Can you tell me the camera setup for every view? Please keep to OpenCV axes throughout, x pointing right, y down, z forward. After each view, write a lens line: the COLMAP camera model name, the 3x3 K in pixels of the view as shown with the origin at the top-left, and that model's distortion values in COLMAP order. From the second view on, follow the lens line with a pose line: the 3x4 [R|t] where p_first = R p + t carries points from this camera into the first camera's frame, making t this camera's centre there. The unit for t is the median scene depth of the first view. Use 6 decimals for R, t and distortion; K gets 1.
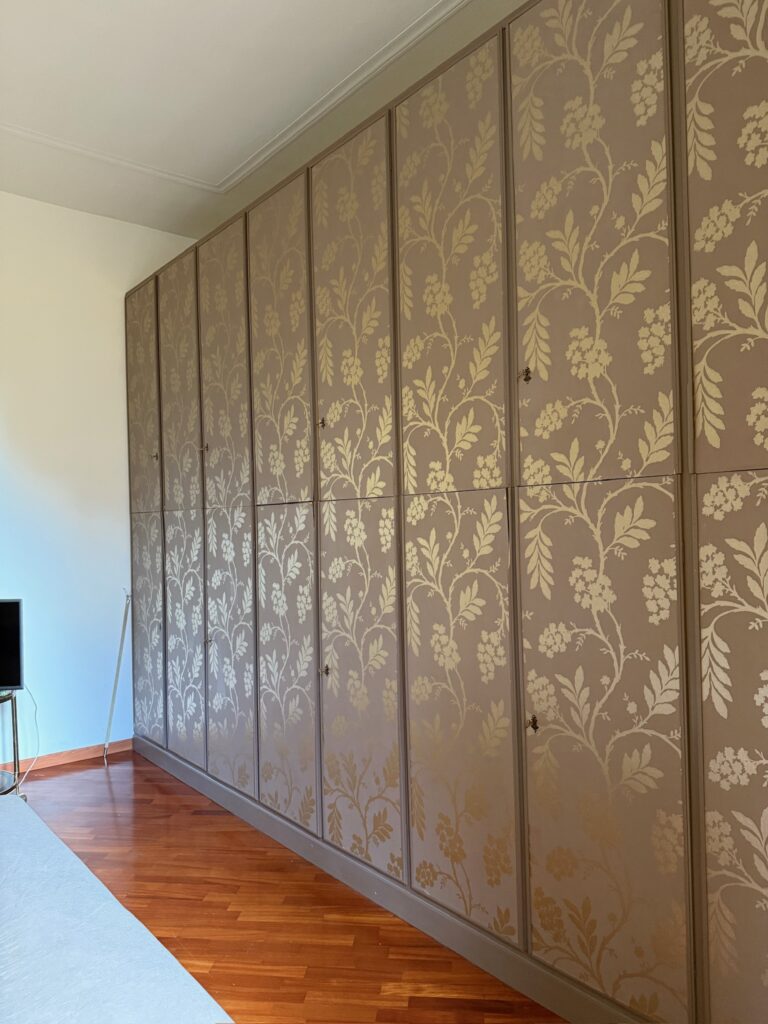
lens RADIAL K [[710.4, 0, 385.2], [0, 710.4, 518.0], [0, 0, 1]] dist [0.119224, -0.195881]
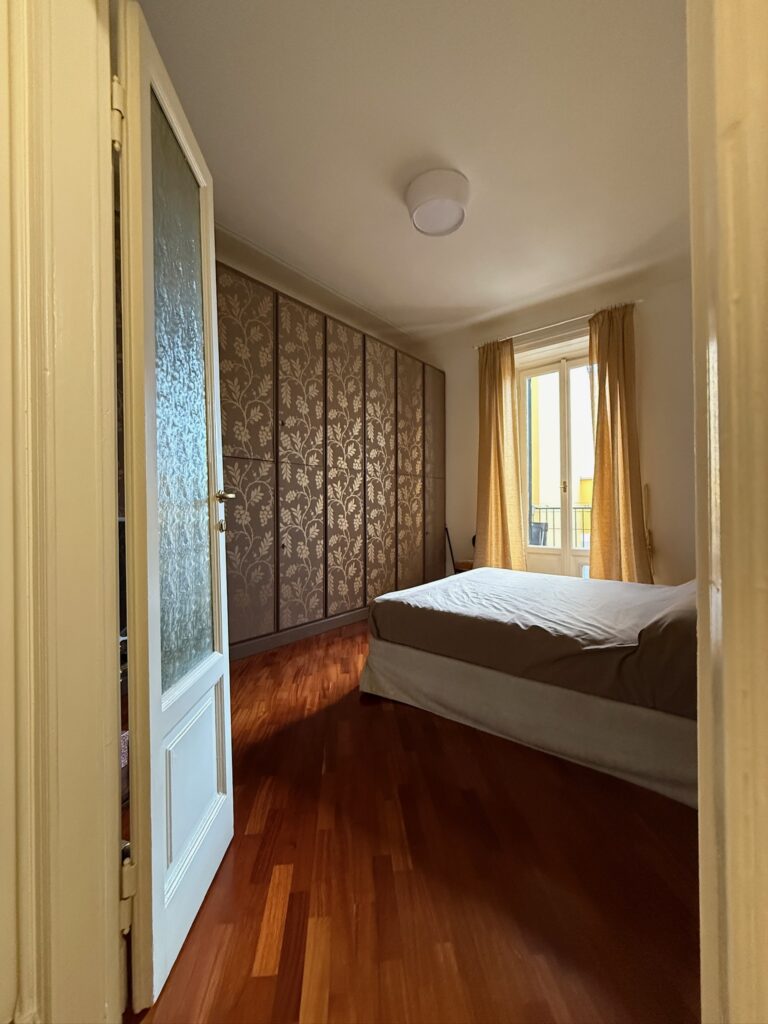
lens RADIAL K [[408.4, 0, 386.1], [0, 408.4, 507.4], [0, 0, 1]] dist [0.000017, -0.001010]
pose [[-0.204280, 0.027296, 0.978532, -1.501376], [0.001922, 0.999620, -0.027483, 0.160380], [-0.978911, -0.003734, -0.204255, 1.126584]]
